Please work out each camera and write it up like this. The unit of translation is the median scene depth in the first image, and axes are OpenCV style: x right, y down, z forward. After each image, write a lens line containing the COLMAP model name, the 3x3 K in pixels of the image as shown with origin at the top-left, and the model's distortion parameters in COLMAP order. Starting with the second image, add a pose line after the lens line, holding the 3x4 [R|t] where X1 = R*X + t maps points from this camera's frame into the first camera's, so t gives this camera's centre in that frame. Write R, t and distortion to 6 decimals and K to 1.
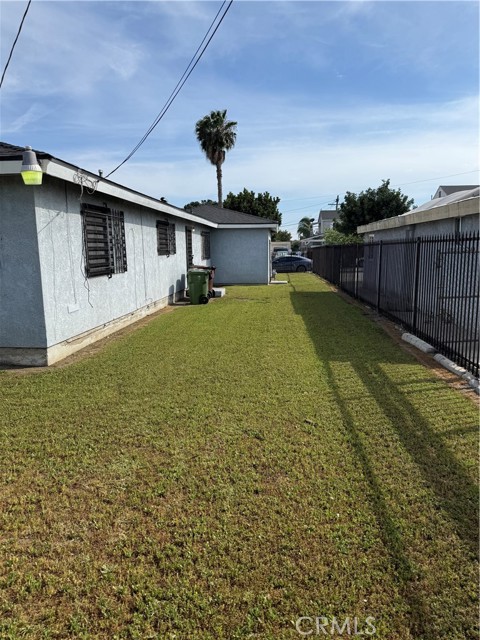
lens RADIAL K [[443.3, 0, 242.9], [0, 443.3, 321.3], [0, 0, 1]] dist [0.066293, -0.077401]
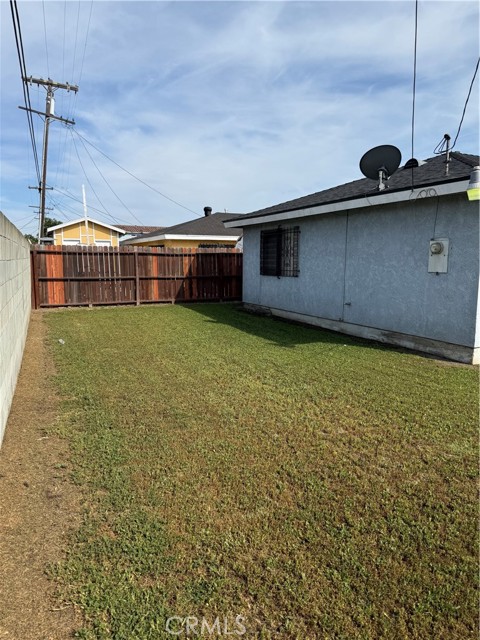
lens RADIAL K [[443.3, 0, 242.9], [0, 443.3, 321.3], [0, 0, 1]] dist [0.066293, -0.077401]
pose [[0.511284, 0.123077, -0.850553, 0.229859], [-0.134046, 0.989000, 0.062533, 0.003558], [0.848893, 0.082041, 0.522158, -0.056330]]
